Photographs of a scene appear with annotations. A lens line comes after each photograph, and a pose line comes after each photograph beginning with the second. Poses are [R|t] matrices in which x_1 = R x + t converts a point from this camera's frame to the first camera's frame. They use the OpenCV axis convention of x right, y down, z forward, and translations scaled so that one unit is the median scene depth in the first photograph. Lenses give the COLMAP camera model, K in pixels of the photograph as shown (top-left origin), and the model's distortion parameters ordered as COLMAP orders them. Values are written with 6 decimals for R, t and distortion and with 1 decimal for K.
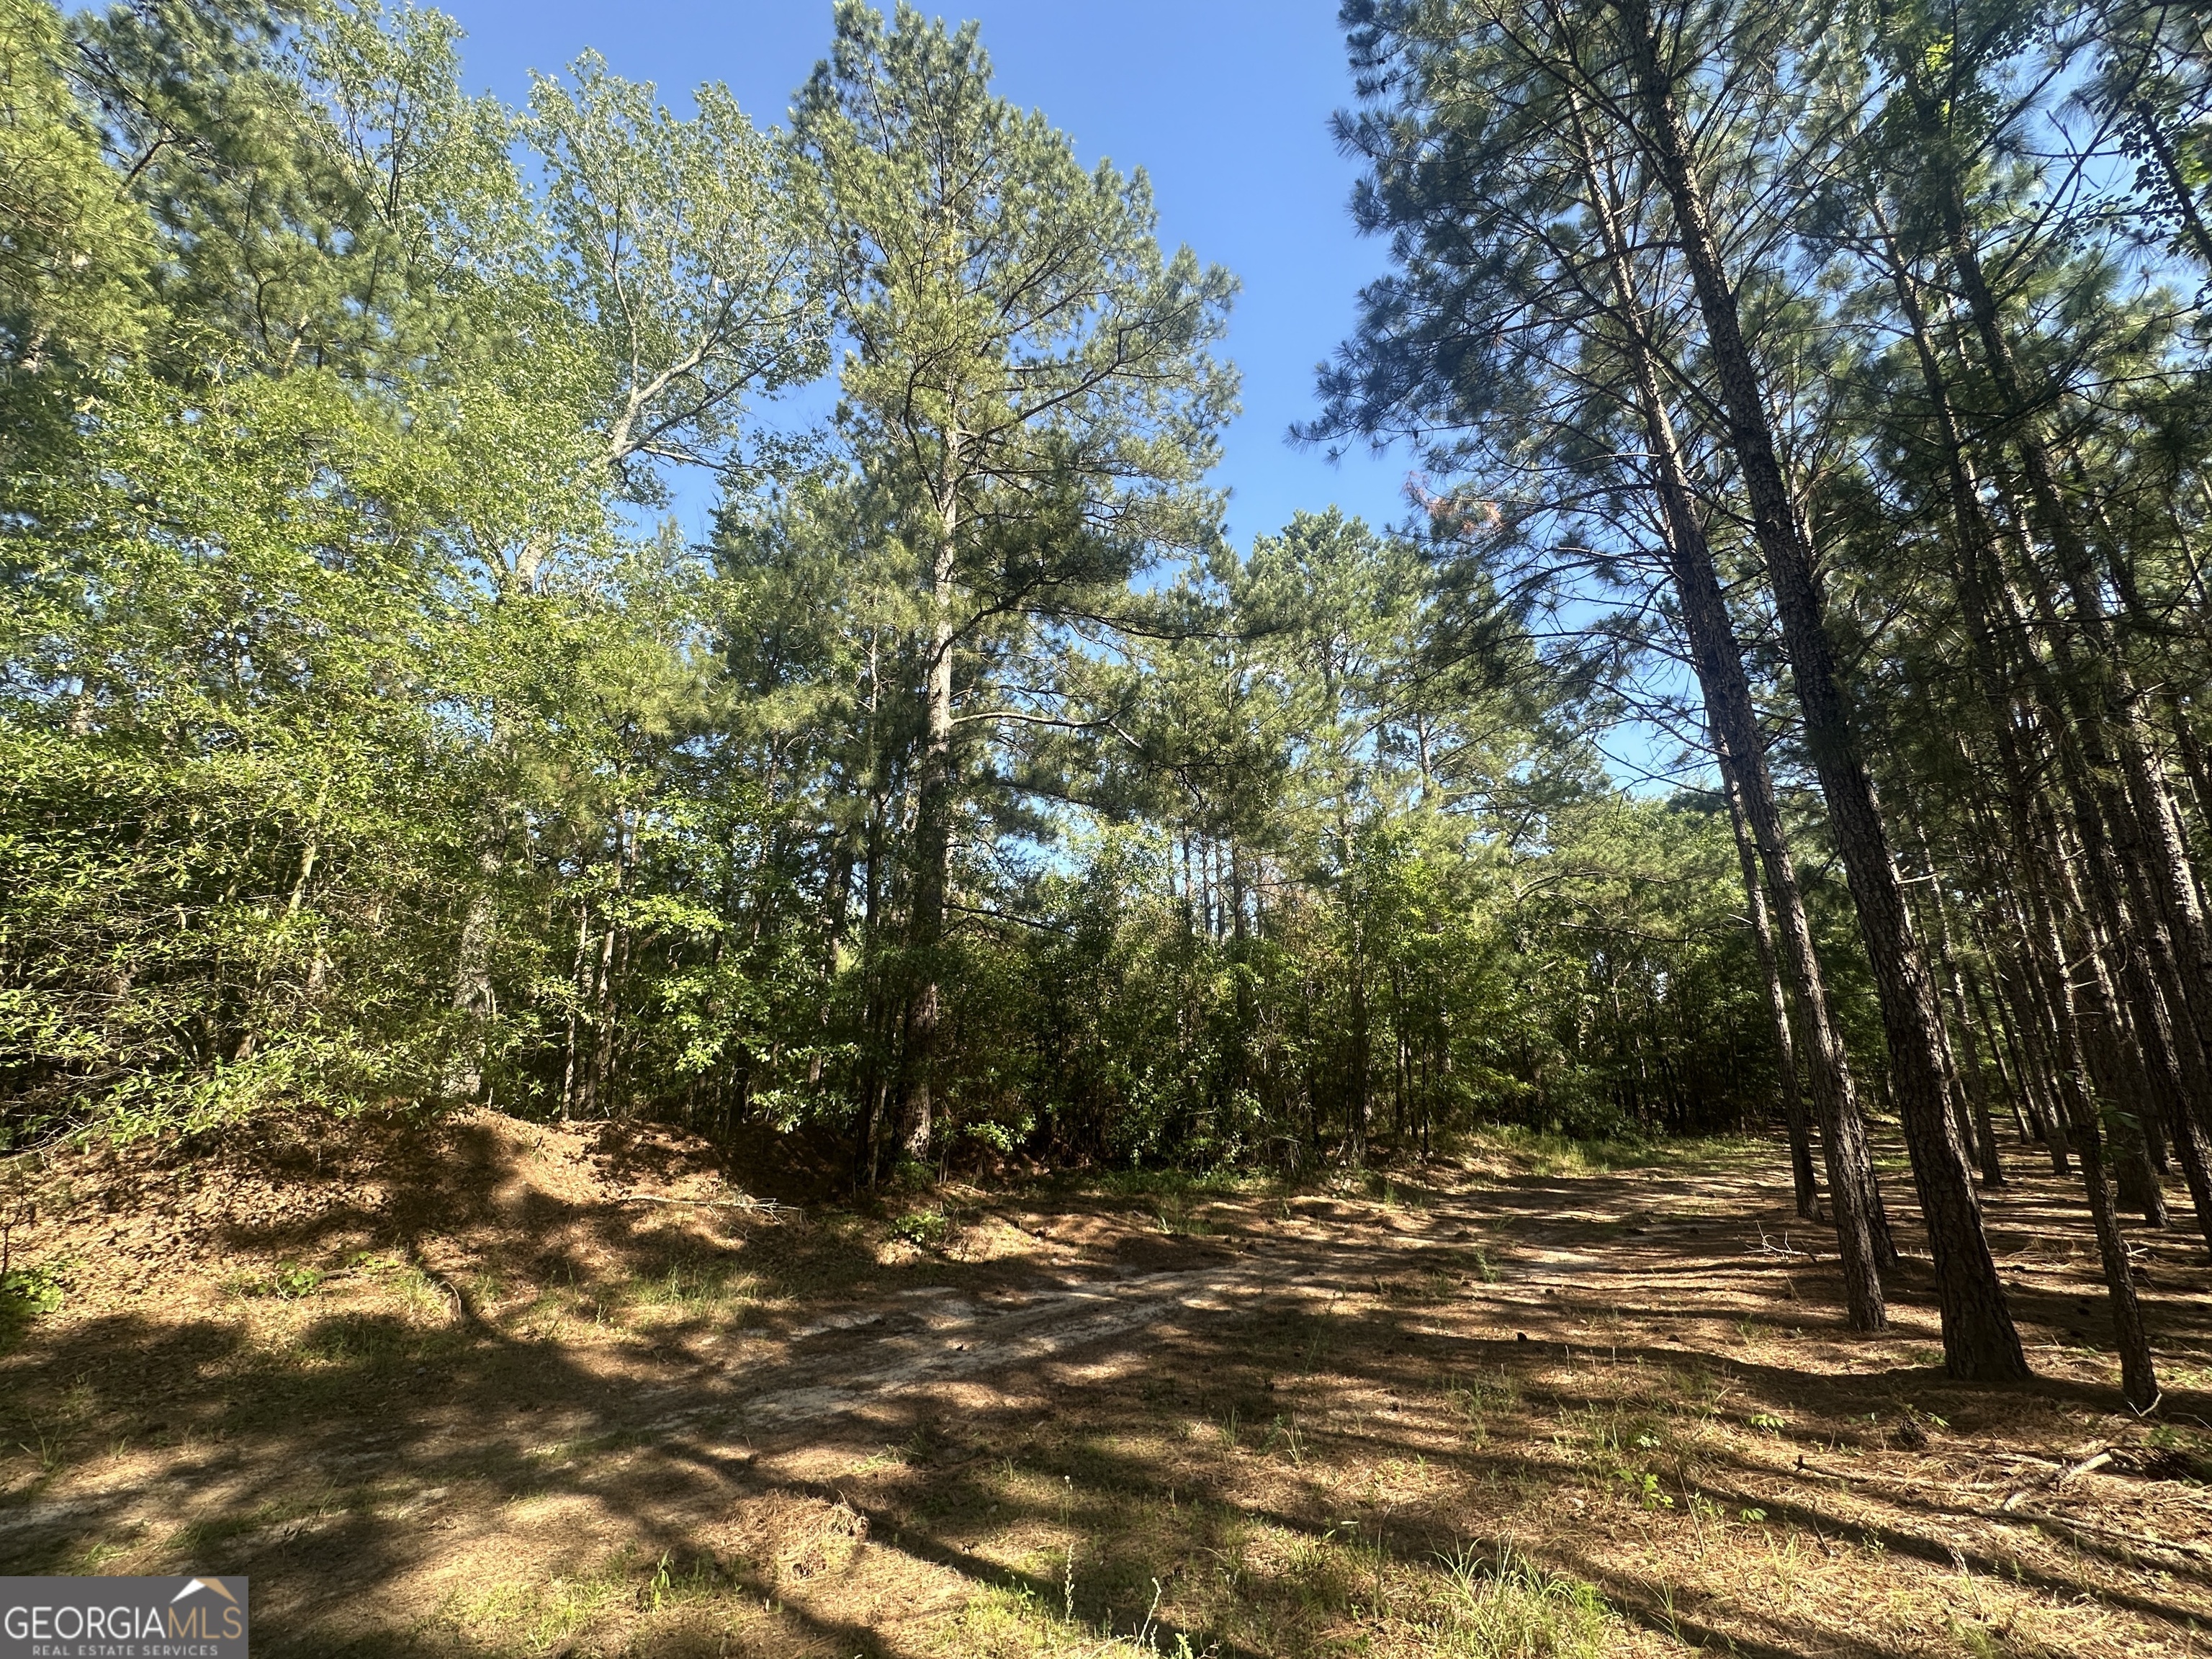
lens RADIAL K [[884.5, 0, 1106.0], [0, 884.5, 829.5], [0, 0, 1]] dist [-0.000852, 0.000035]
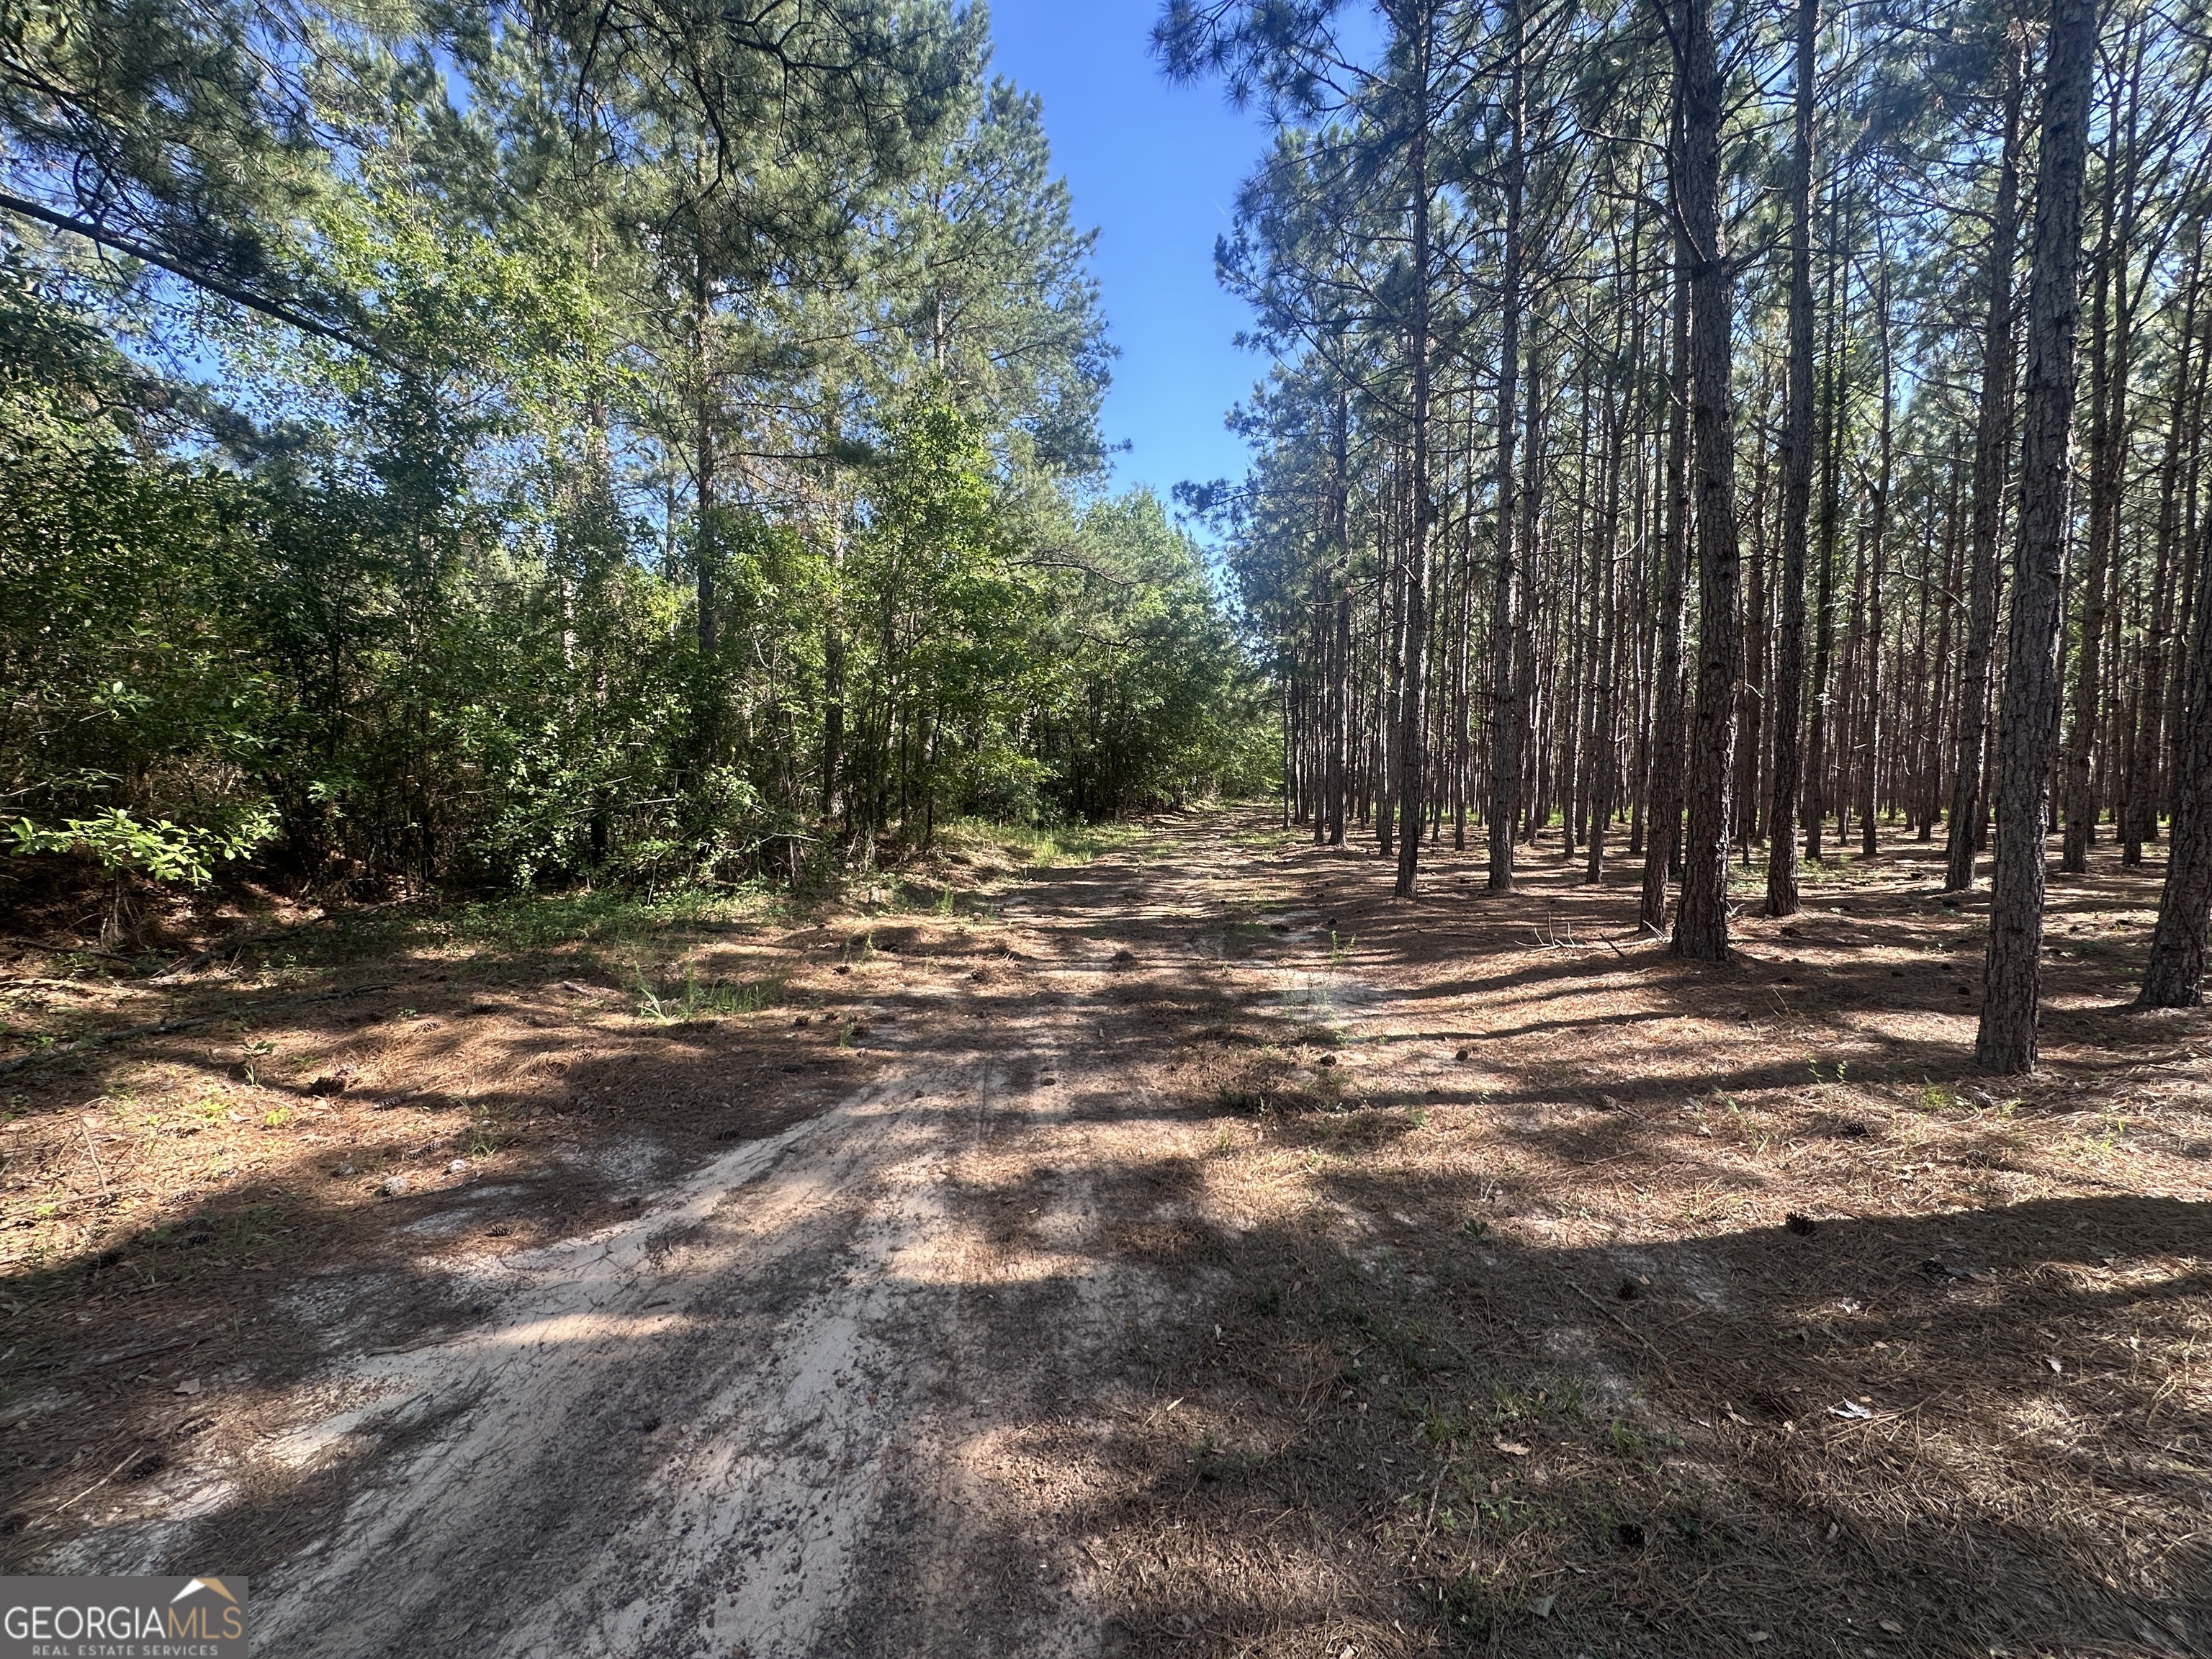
lens RADIAL K [[884.5, 0, 1106.0], [0, 884.5, 829.5], [0, 0, 1]] dist [-0.000852, 0.000035]
pose [[0.774691, -0.025558, 0.631823, -0.041617], [-0.180488, 0.948679, 0.259676, 0.153416], [-0.606035, -0.315205, 0.730320, 0.443609]]
